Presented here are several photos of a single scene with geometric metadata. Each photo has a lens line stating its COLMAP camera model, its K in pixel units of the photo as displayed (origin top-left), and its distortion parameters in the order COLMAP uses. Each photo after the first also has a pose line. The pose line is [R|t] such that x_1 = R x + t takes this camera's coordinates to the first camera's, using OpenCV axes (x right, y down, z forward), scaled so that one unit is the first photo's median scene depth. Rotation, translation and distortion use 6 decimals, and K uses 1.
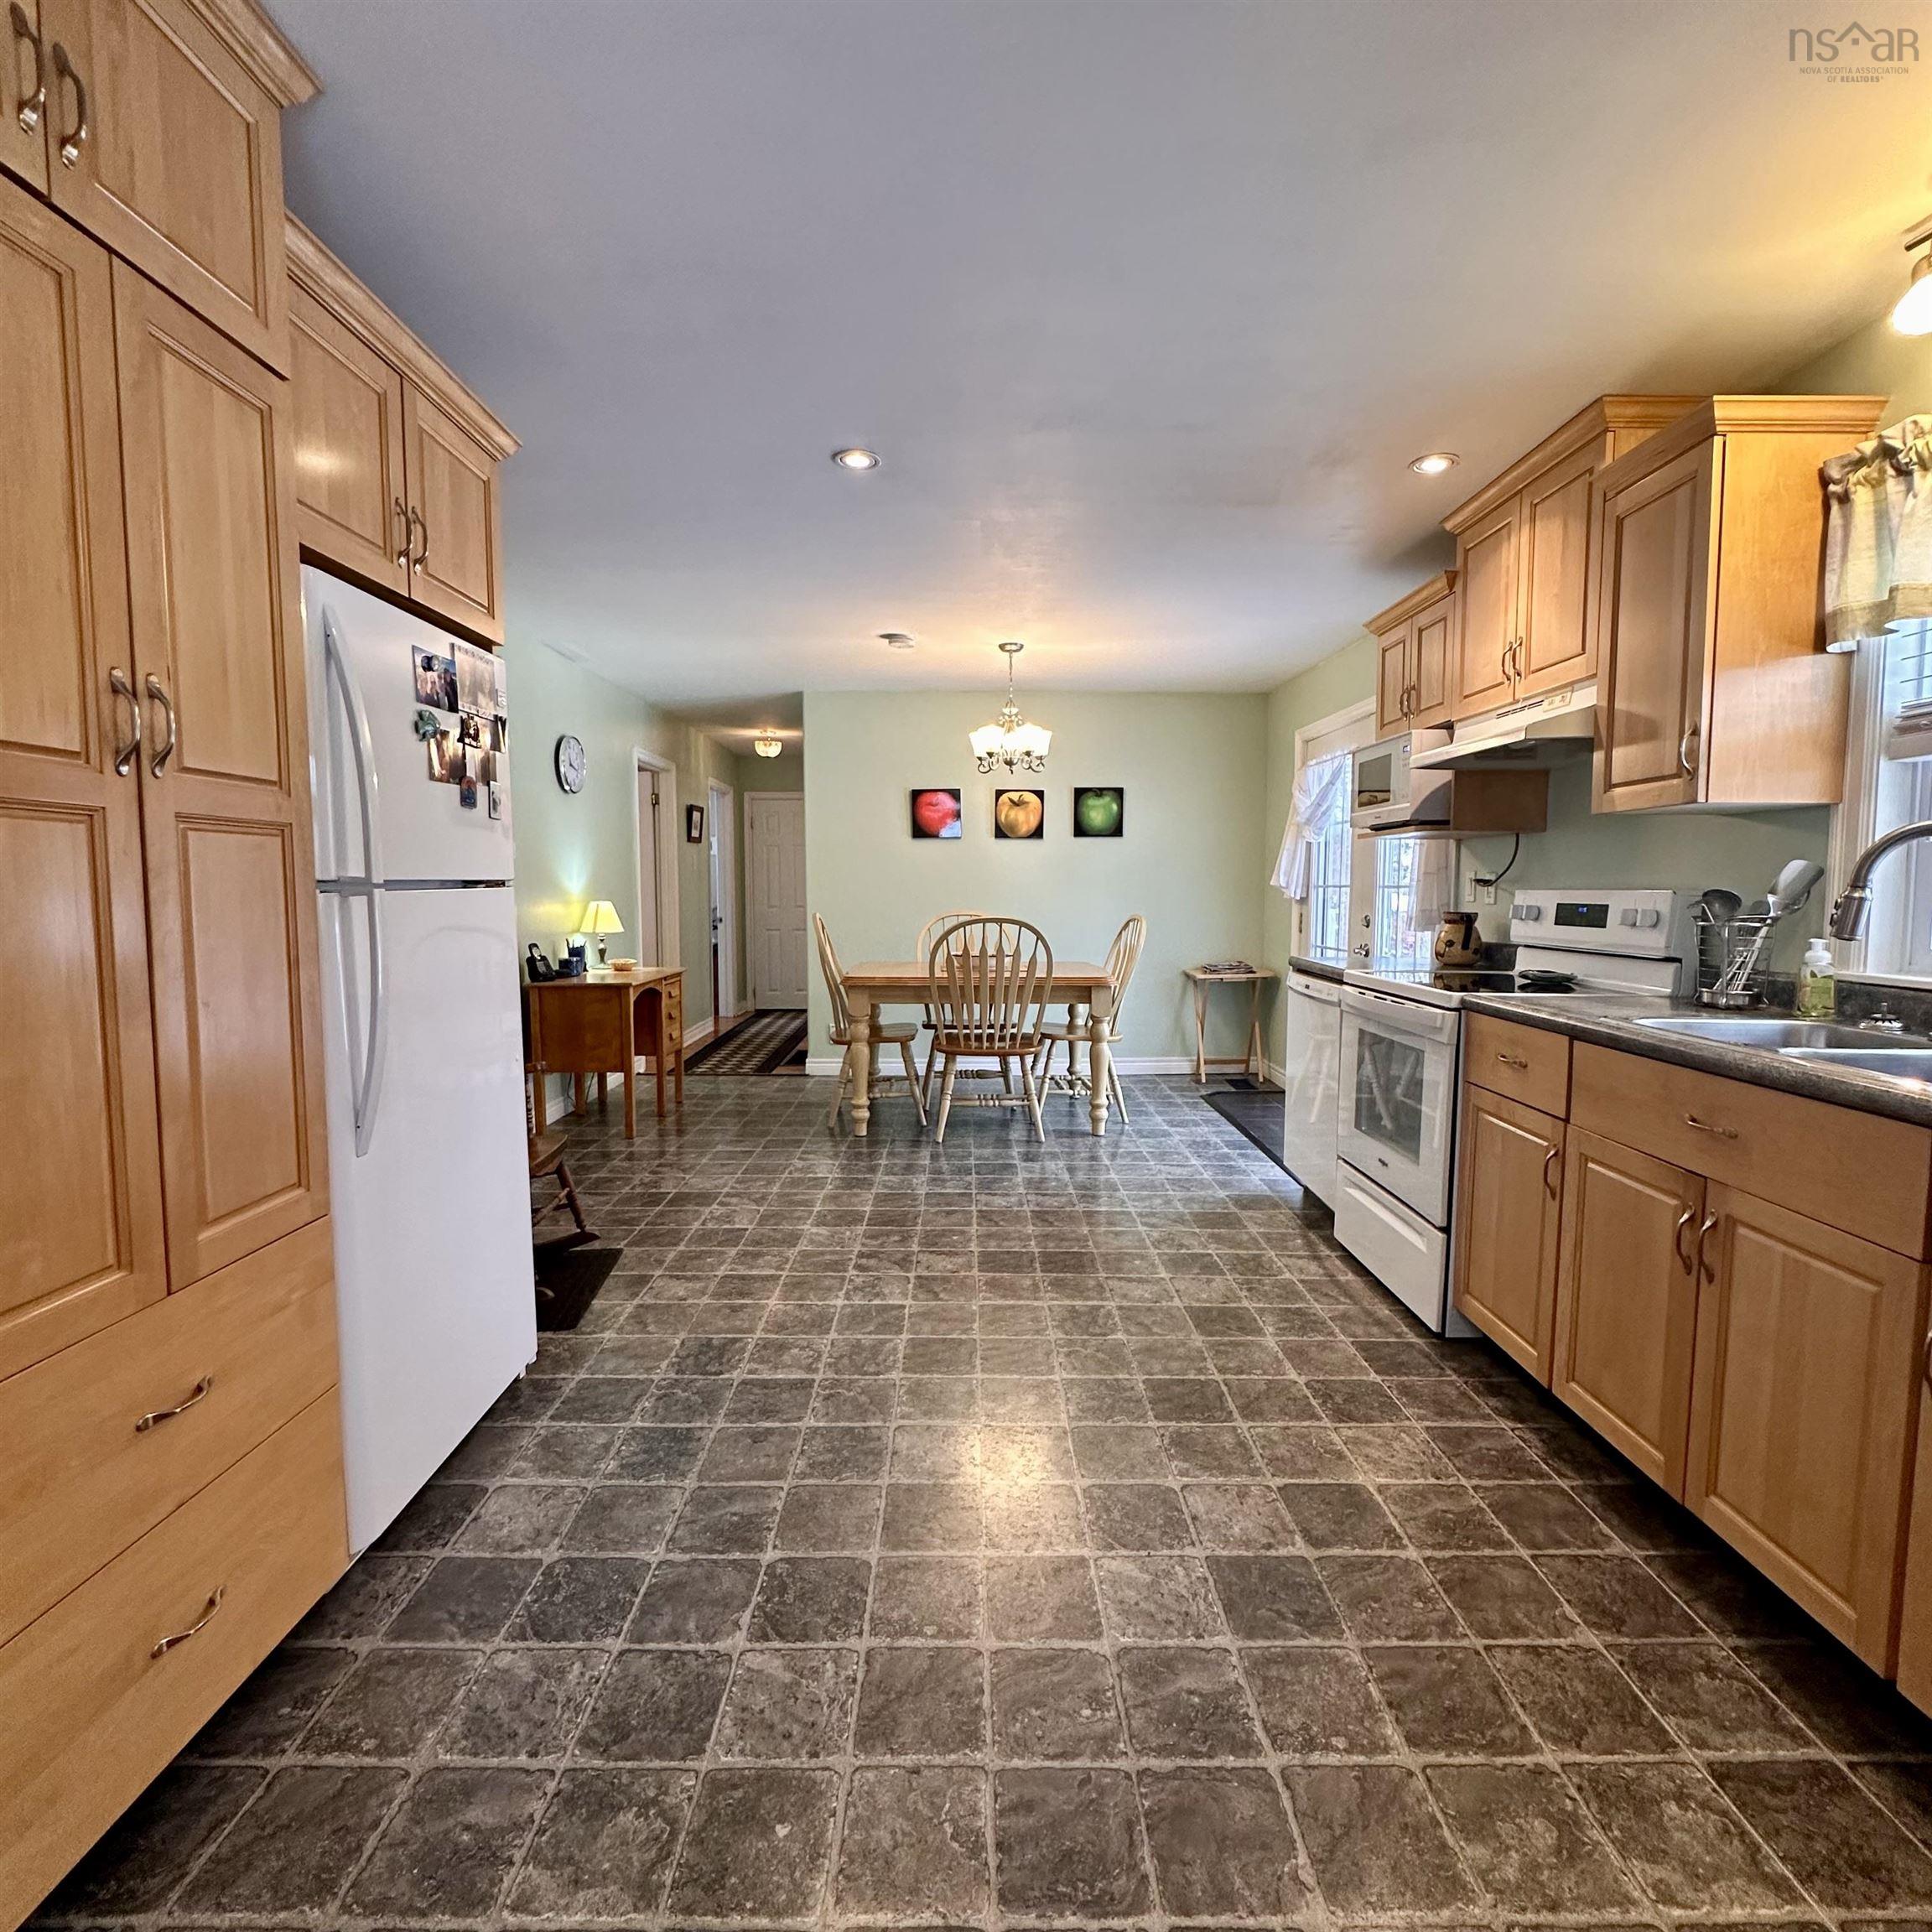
lens RADIAL K [[1027.3, 0, 968.0], [0, 1027.3, 966.0], [0, 0, 1]] dist [-0.006672, 0.001431]
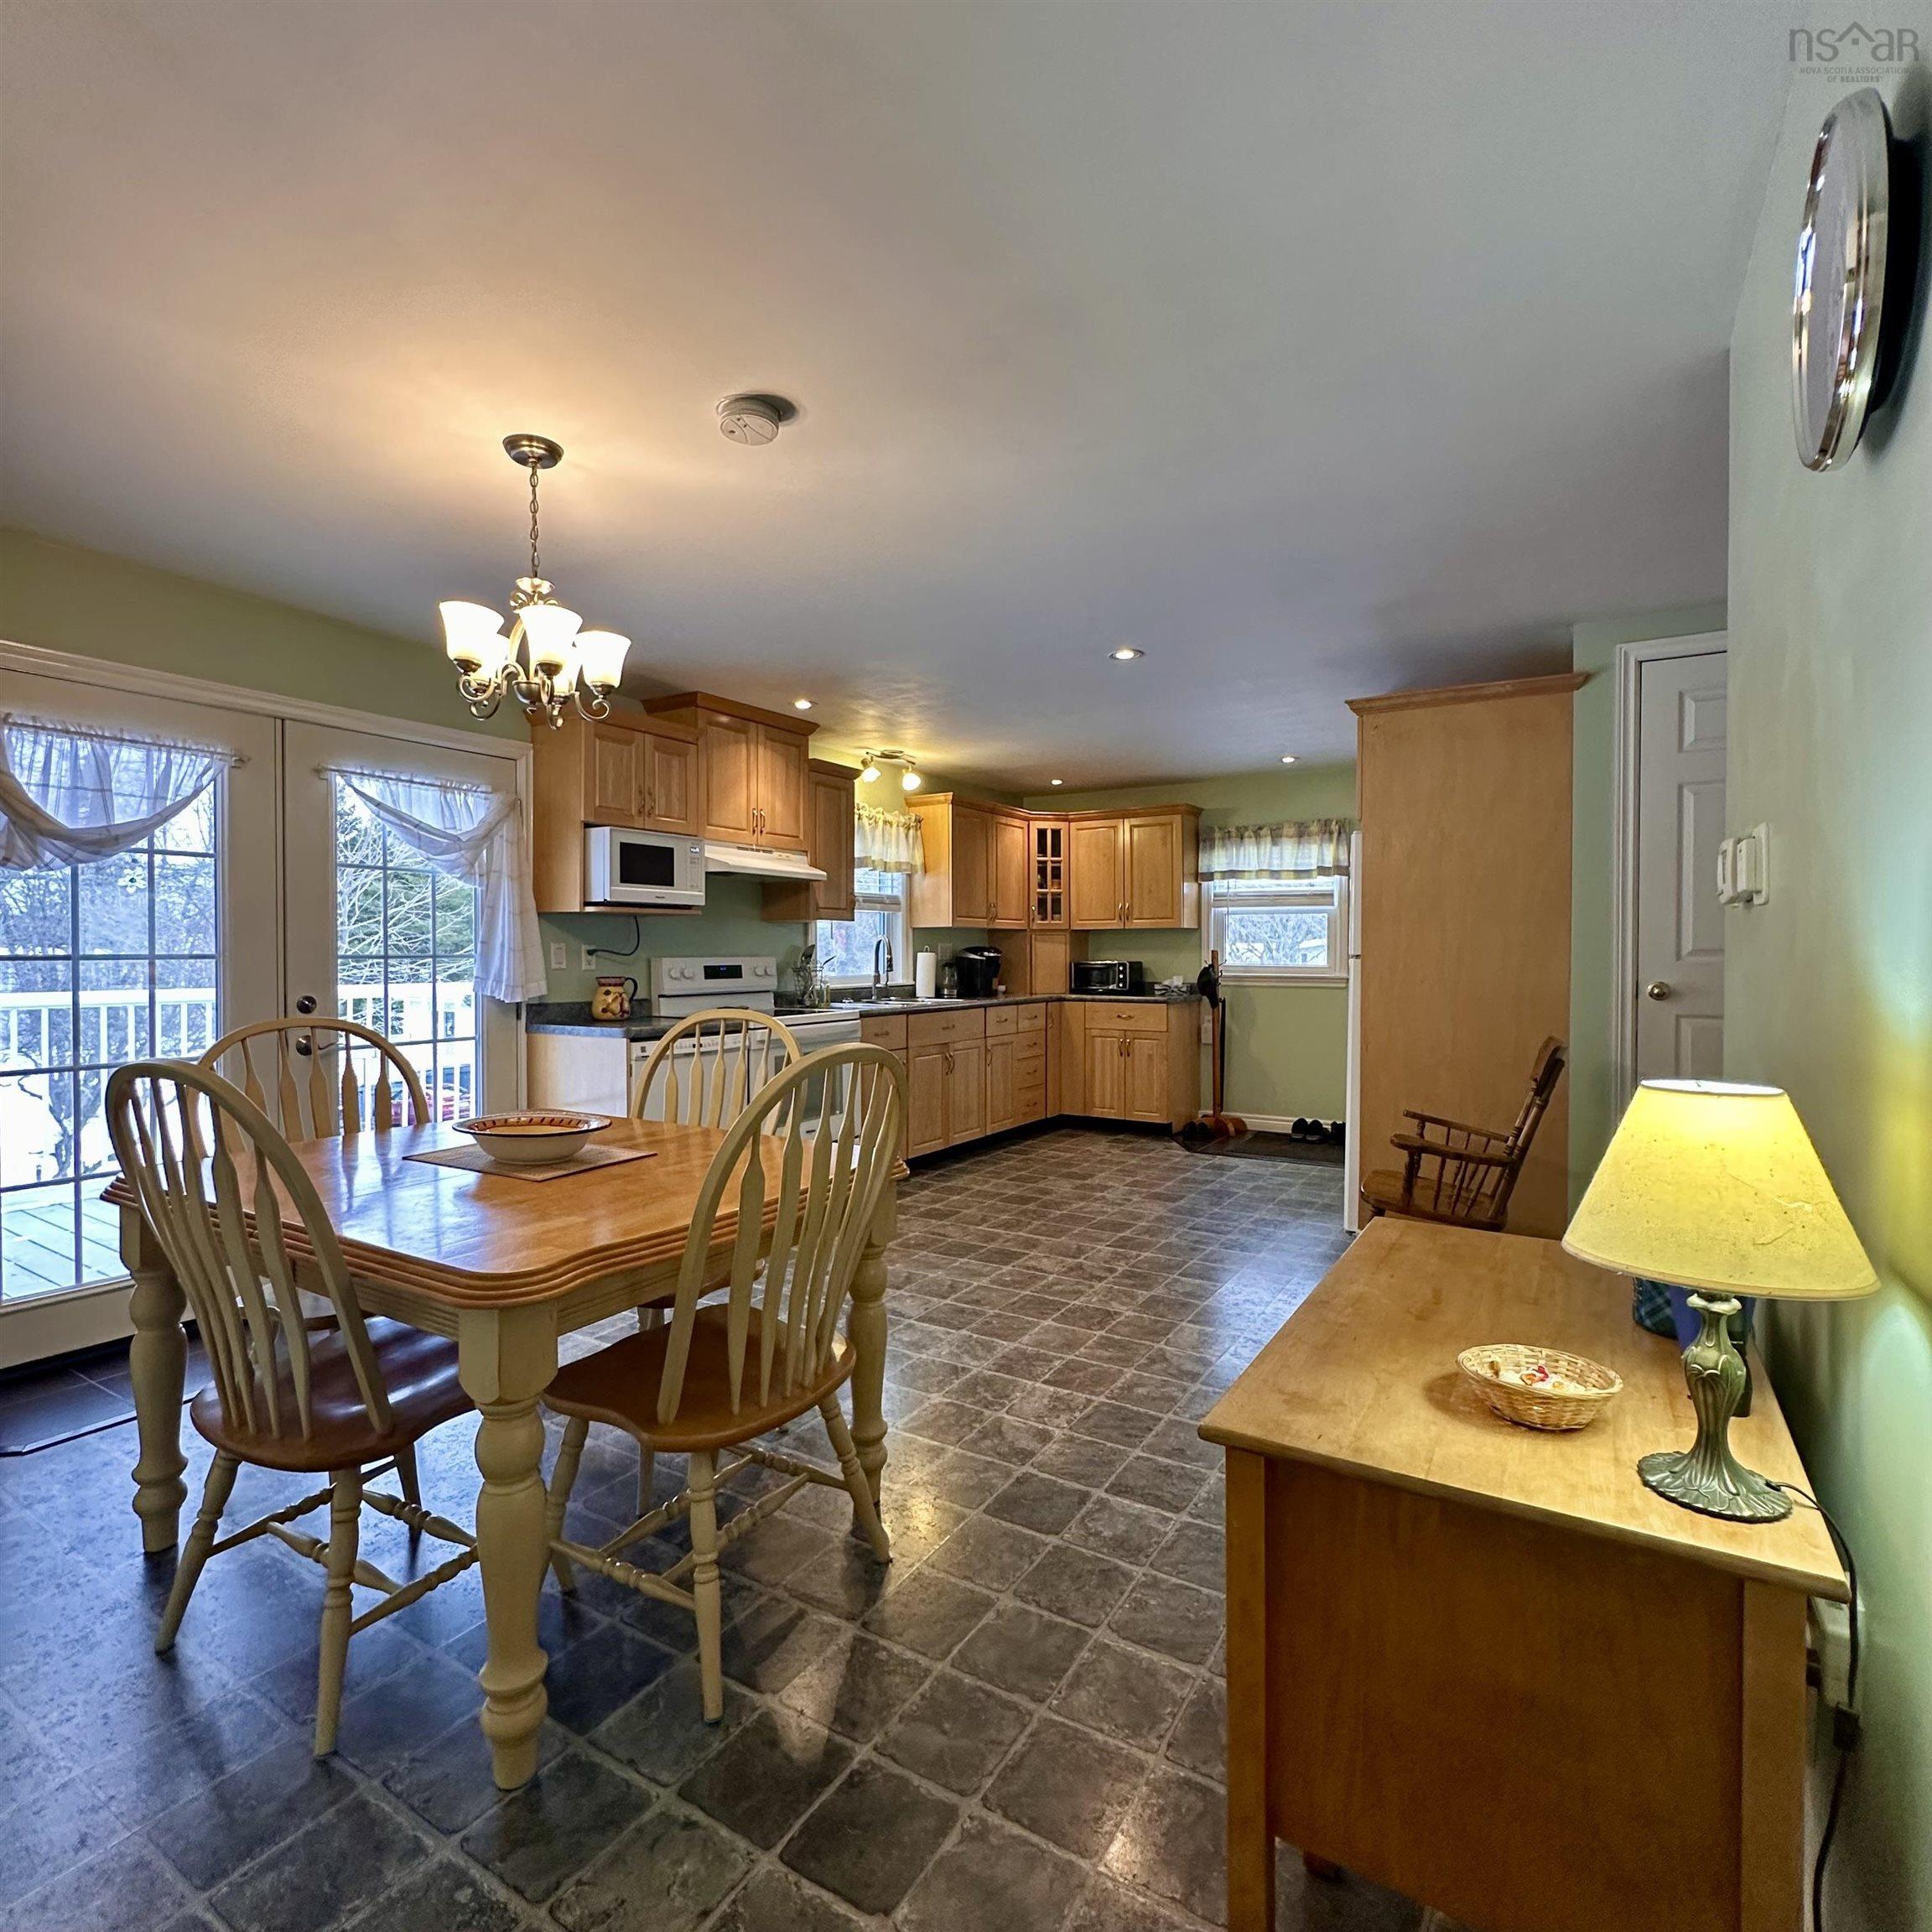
lens RADIAL K [[1027.3, 0, 968.0], [0, 1027.3, 966.0], [0, 0, 1]] dist [-0.006672, 0.001431]
pose [[-0.850881, -0.011268, 0.525237, -0.760865], [0.037600, 0.995900, 0.082278, -0.220615], [-0.524011, 0.089758, -0.846969, 2.670209]]
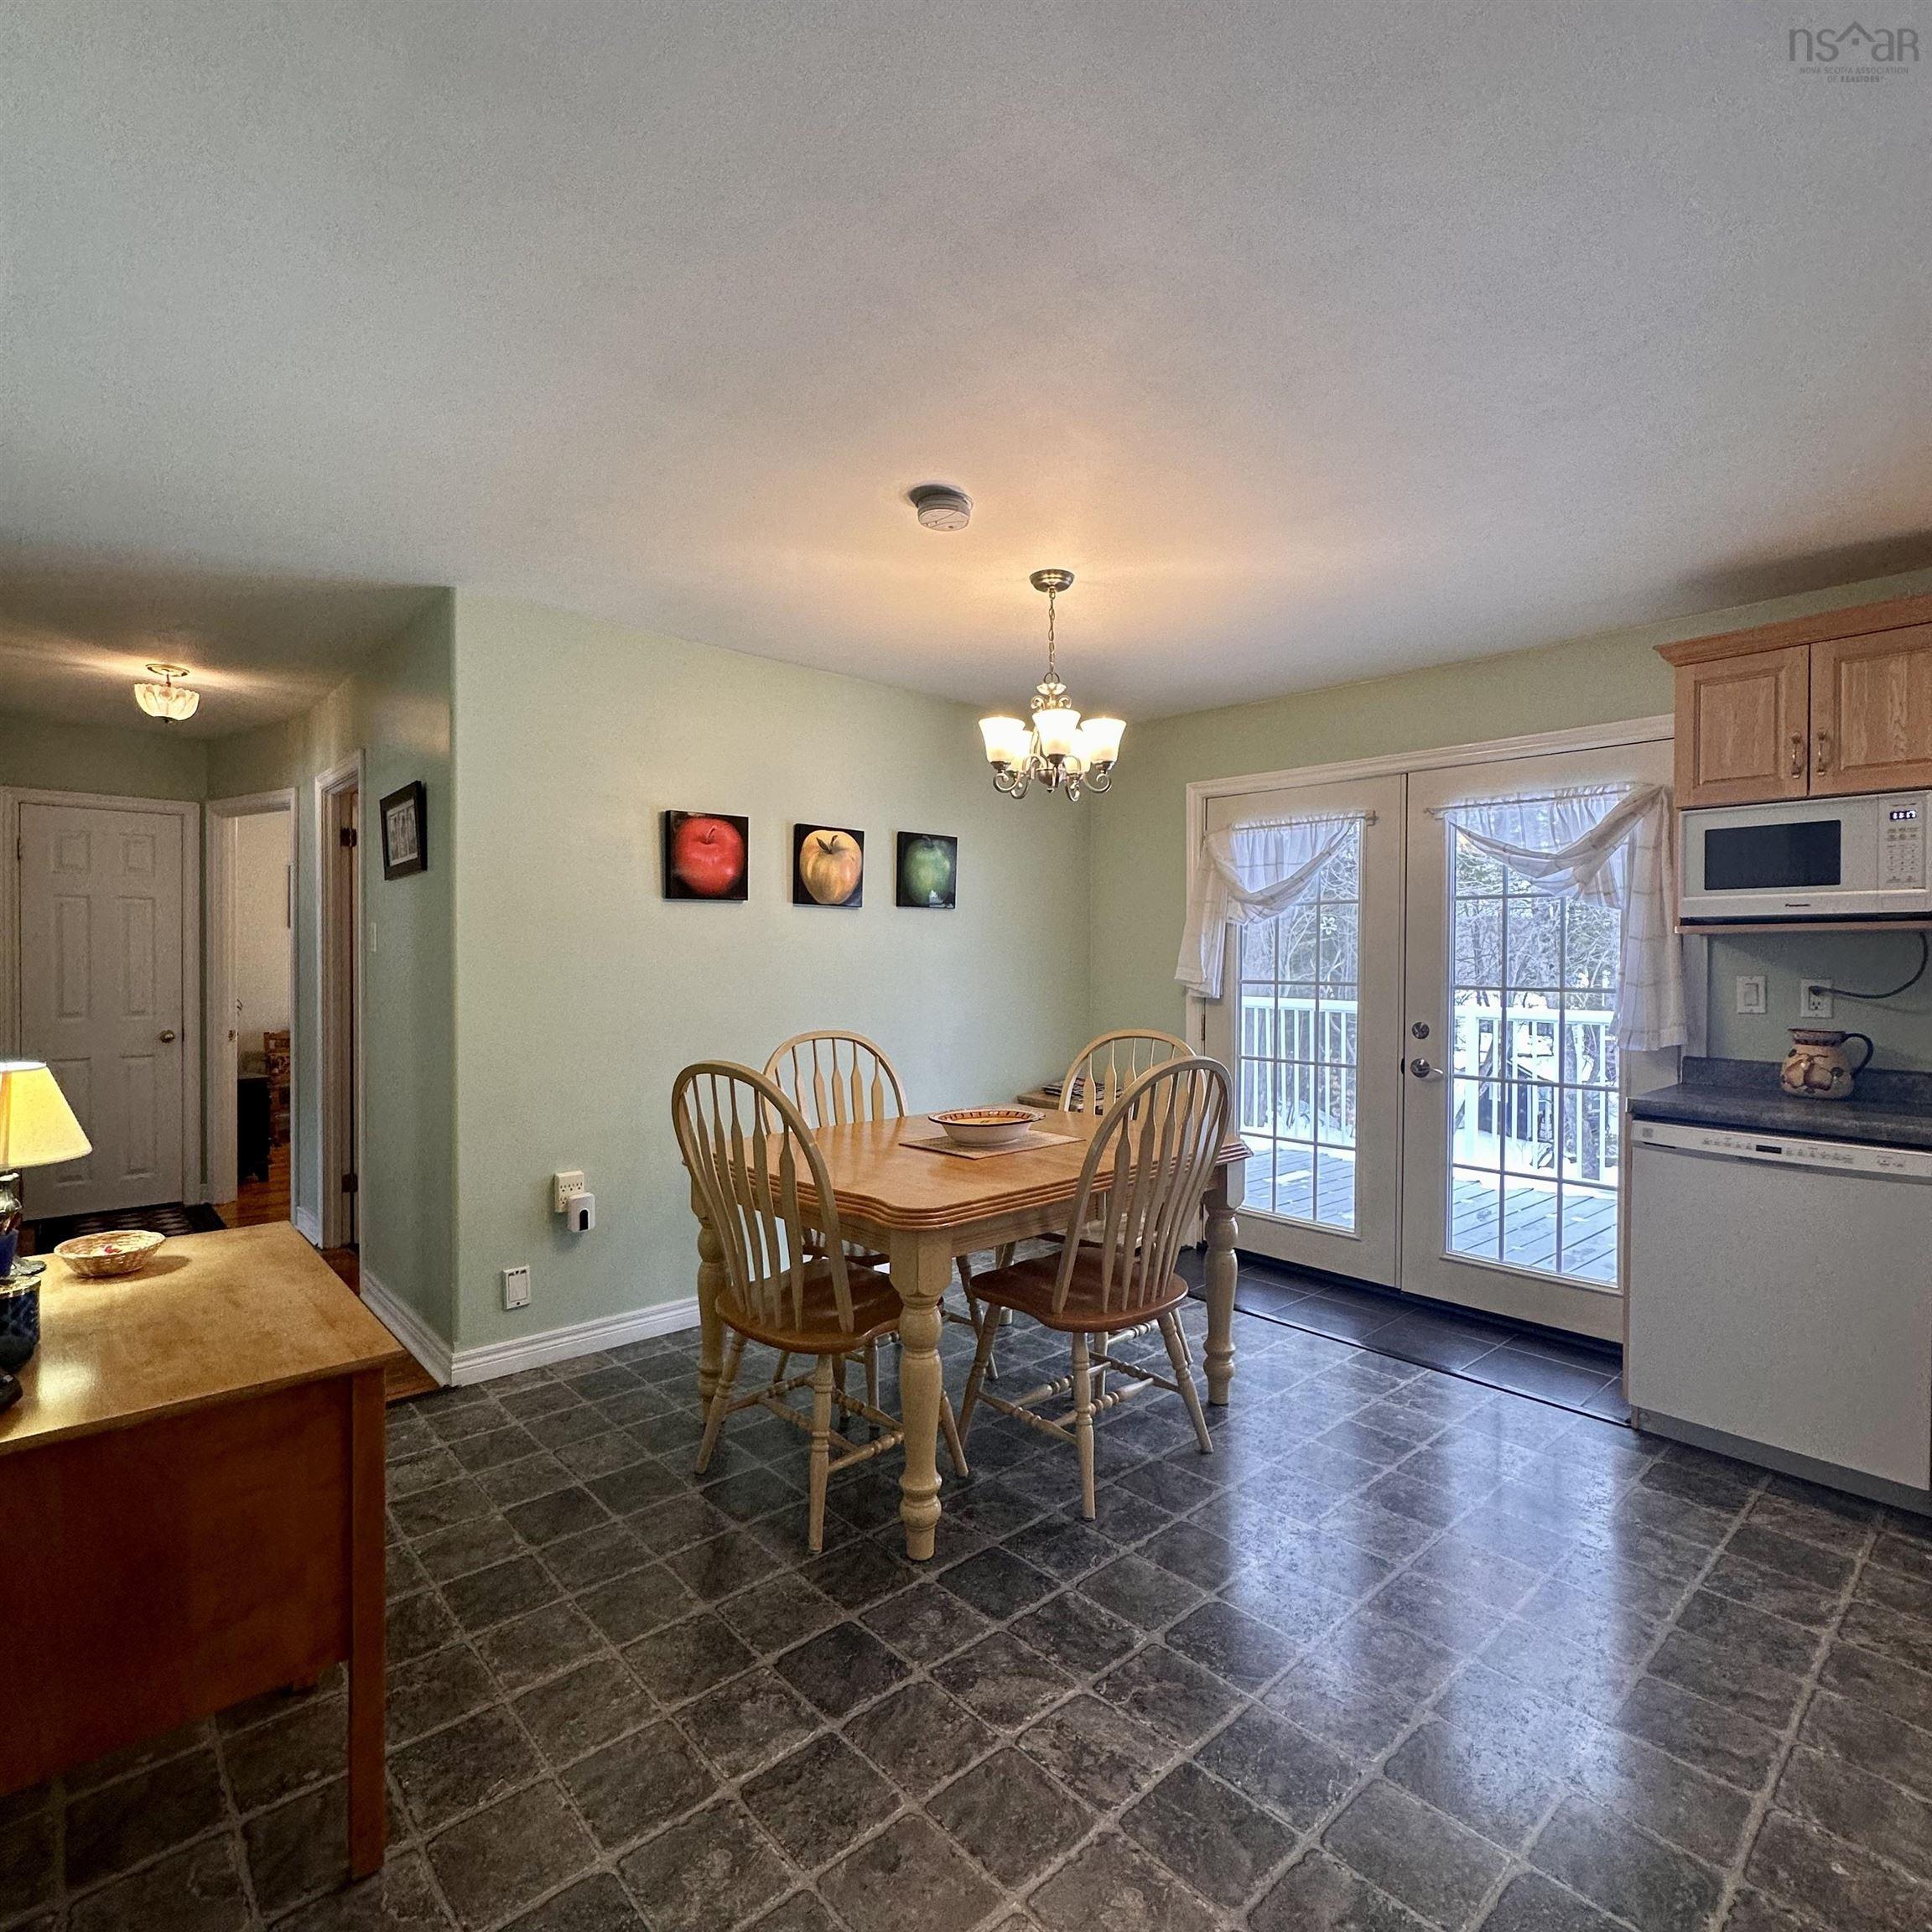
lens RADIAL K [[1027.3, 0, 968.0], [0, 1027.3, 966.0], [0, 0, 1]] dist [-0.006672, 0.001431]
pose [[0.744897, -0.004136, 0.667167, -0.770865], [0.048410, 0.997680, -0.047866, -0.140602], [-0.665421, 0.067953, 0.743369, 1.255729]]
